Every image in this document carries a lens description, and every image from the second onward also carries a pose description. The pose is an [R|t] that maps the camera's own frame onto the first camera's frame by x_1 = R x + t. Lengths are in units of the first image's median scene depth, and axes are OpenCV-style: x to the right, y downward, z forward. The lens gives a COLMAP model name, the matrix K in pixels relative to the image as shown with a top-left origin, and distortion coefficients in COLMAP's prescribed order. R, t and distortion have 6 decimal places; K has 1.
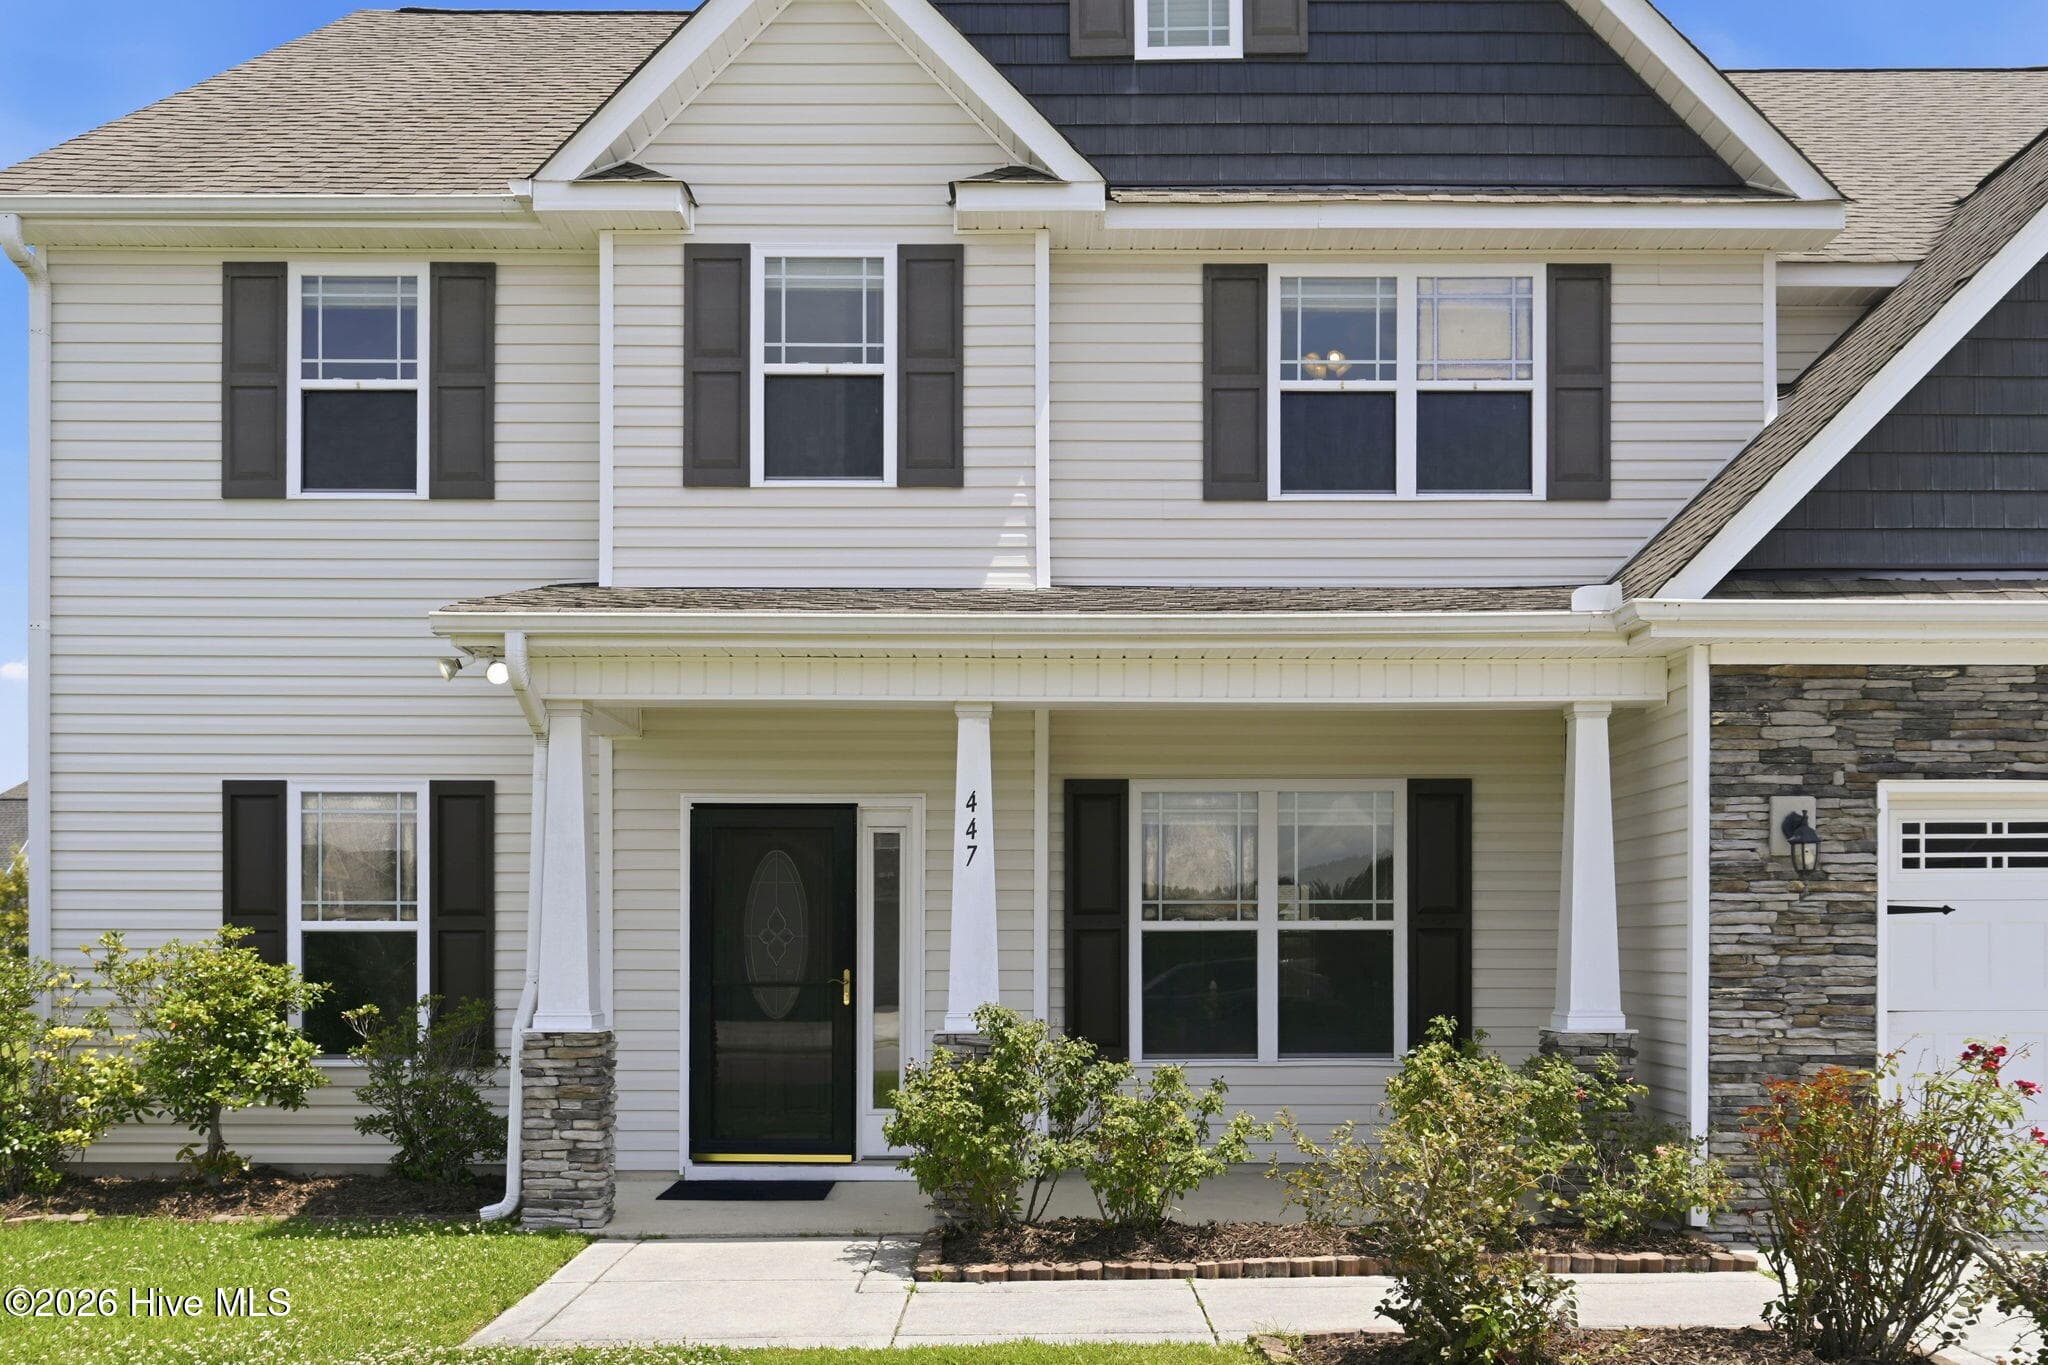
lens RADIAL K [[1874.9, 0, 1031.8], [0, 1874.9, 956.6], [0, 0, 1]] dist [-0.001347, -0.024484]
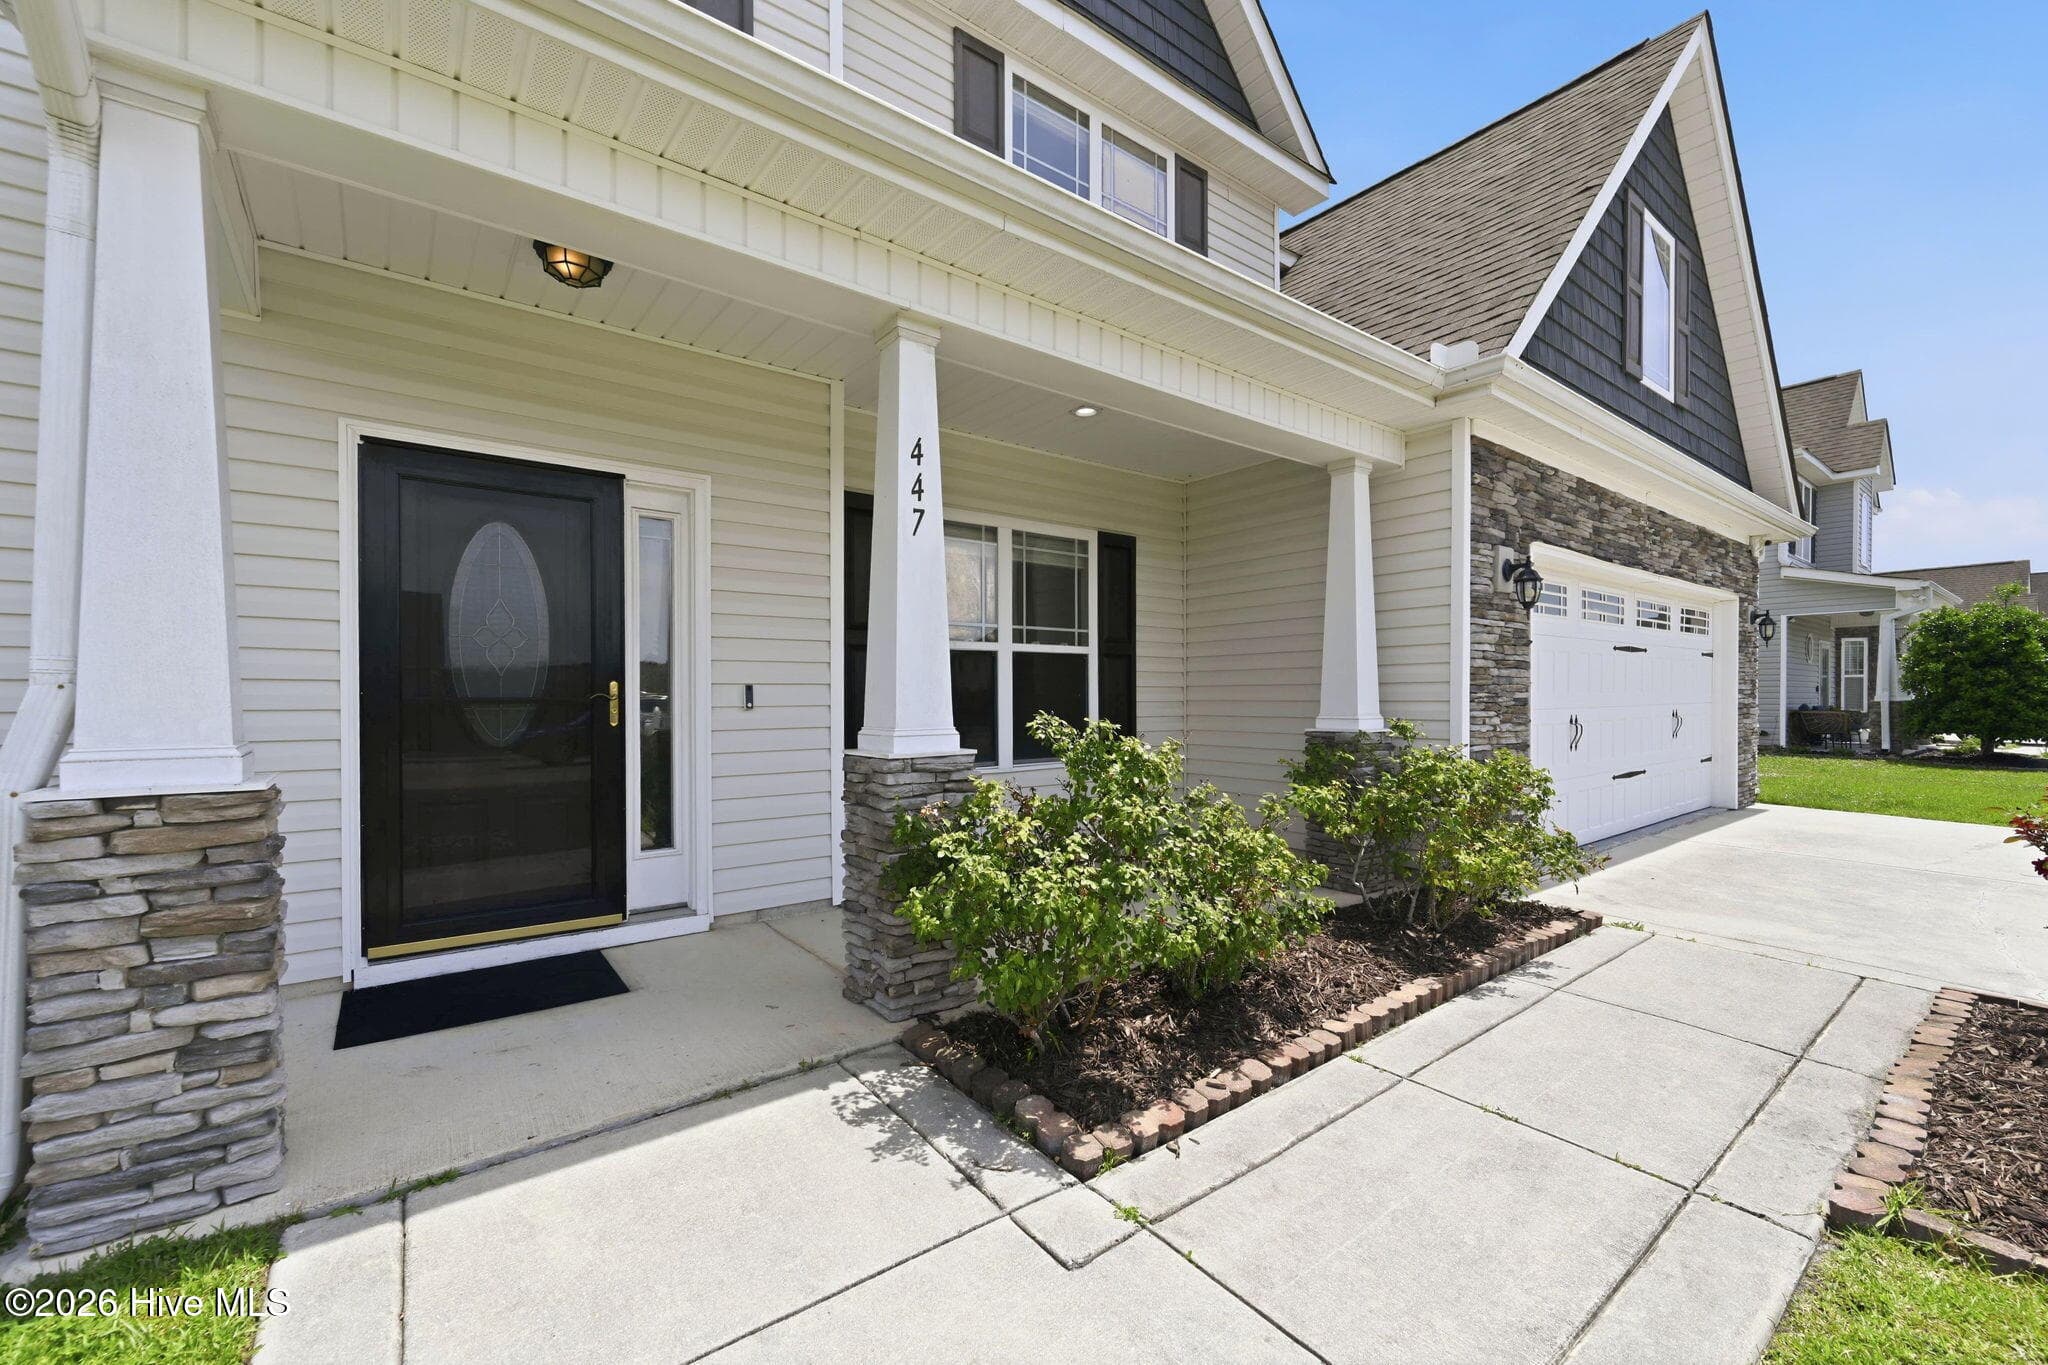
lens RADIAL K [[840.3, 0, 1026.1], [0, 840.3, 706.5], [0, 0, 1]] dist [-0.002739, -0.000296]
pose [[0.783903, -0.009217, 0.620815, -0.185751], [0.007622, 0.999957, 0.005222, 0.017150], [-0.620837, 0.000638, 0.783939, 0.624128]]
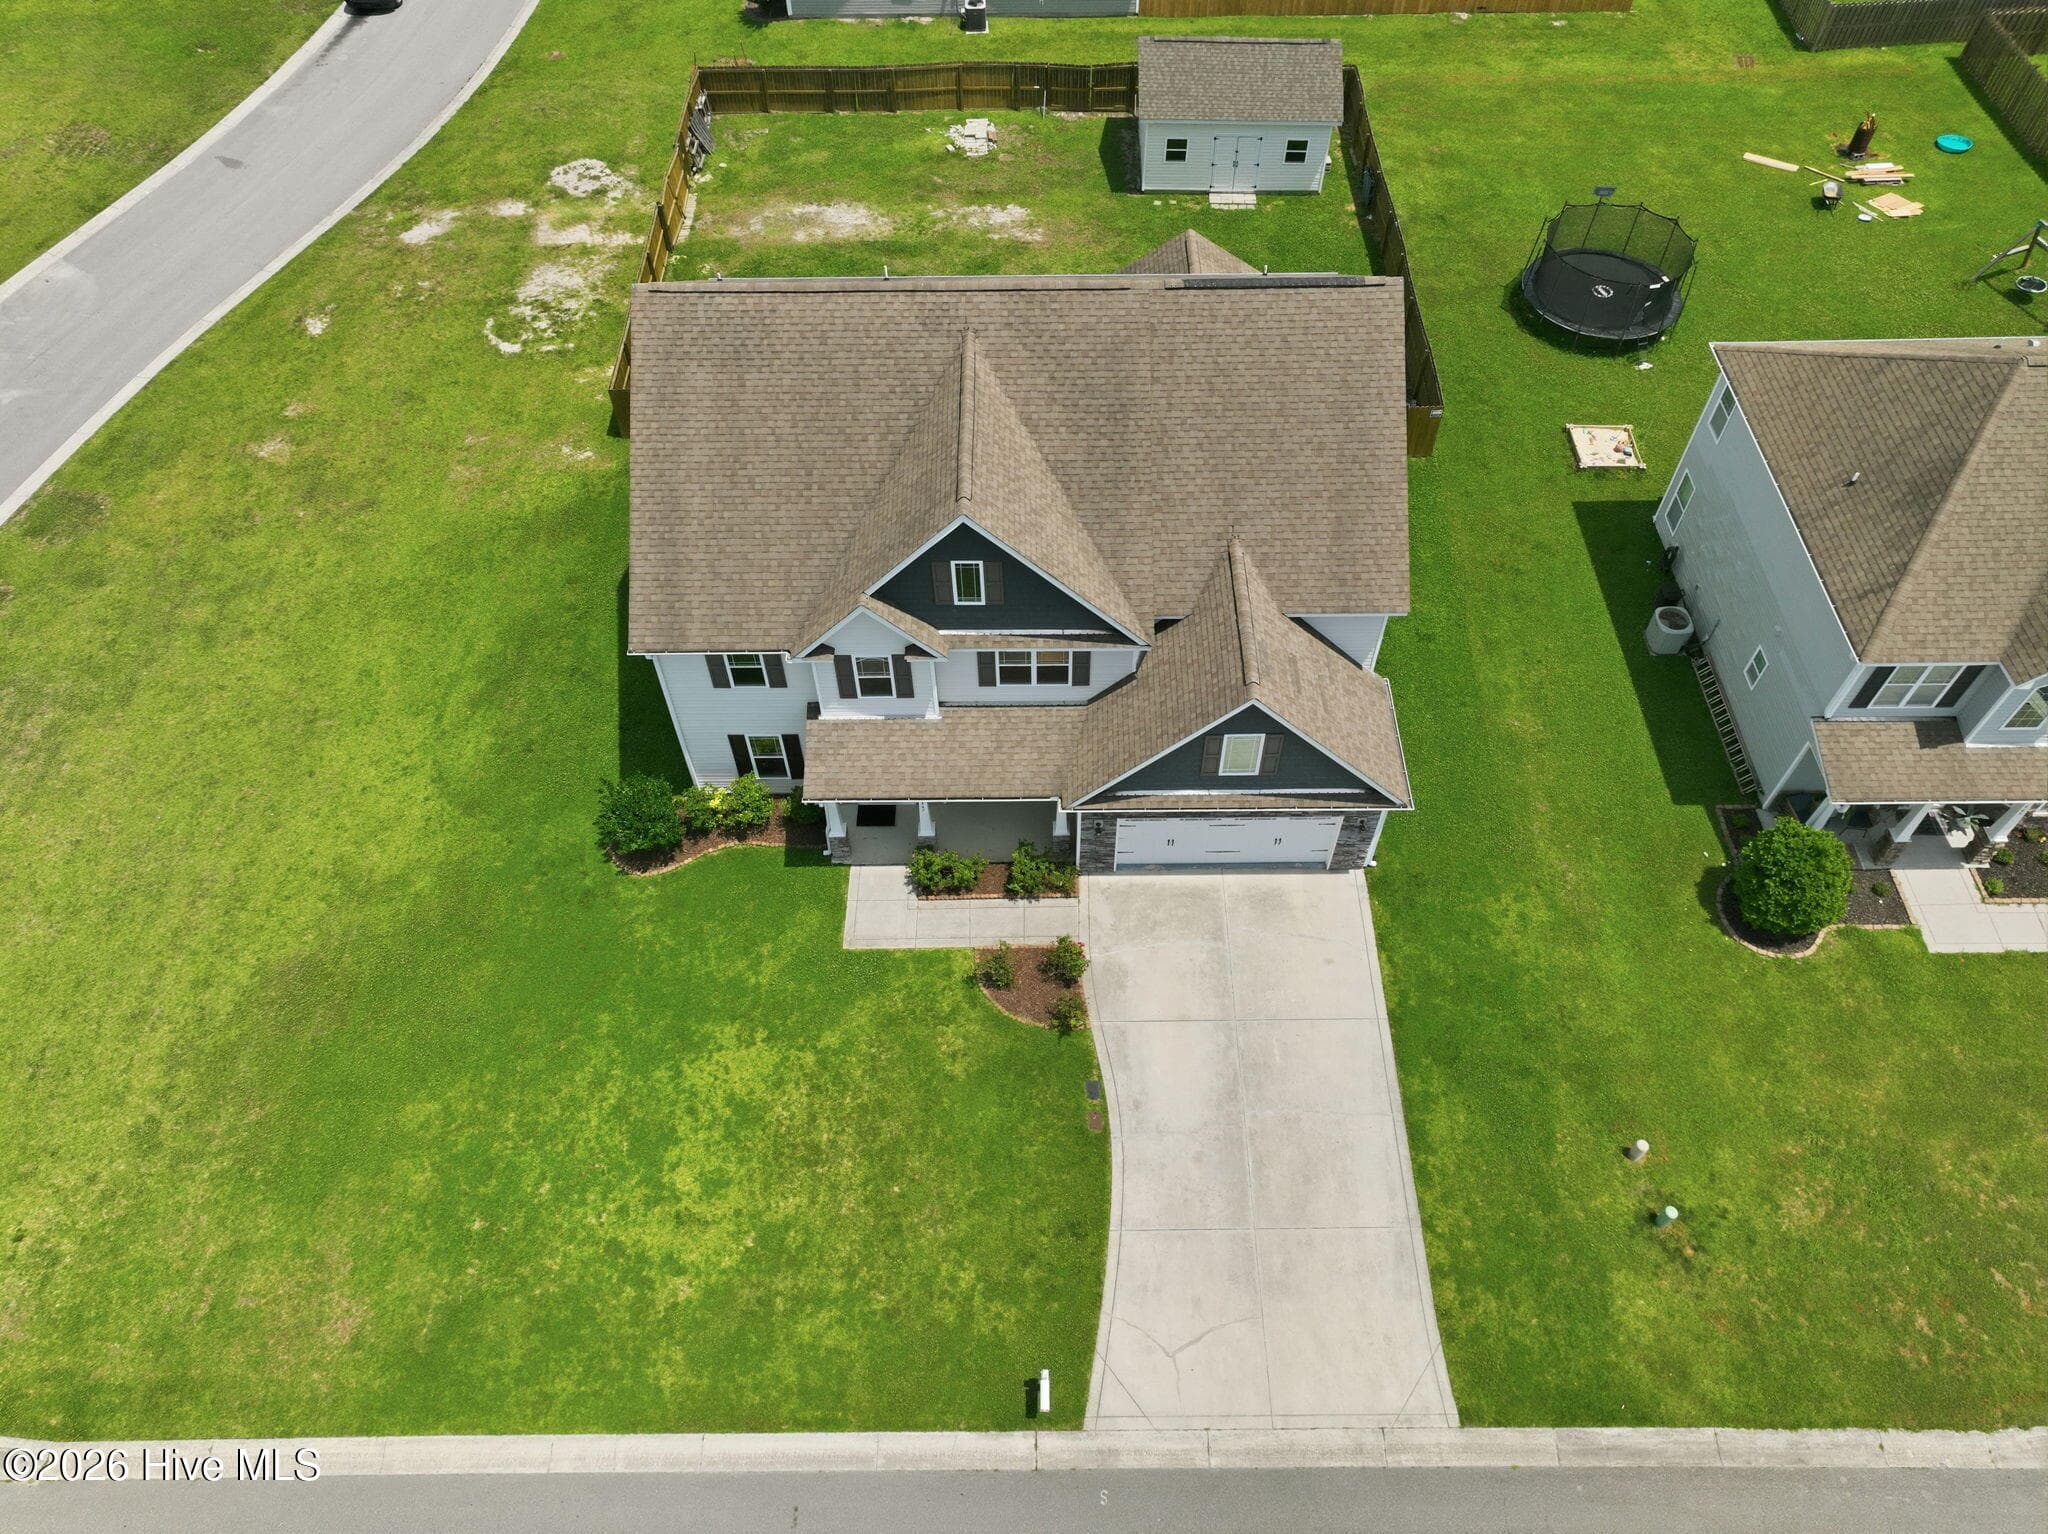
lens RADIAL K [[1481.7, 0, 1024.9], [0, 1481.7, 734.2], [0, 0, 1]] dist [-0.004430, 0.029997]
pose [[0.999687, -0.020574, 0.014245, 0.145277], [0.001826, 0.627716, 0.778440, -2.614380], [-0.024957, -0.778170, 0.627557, -0.988531]]
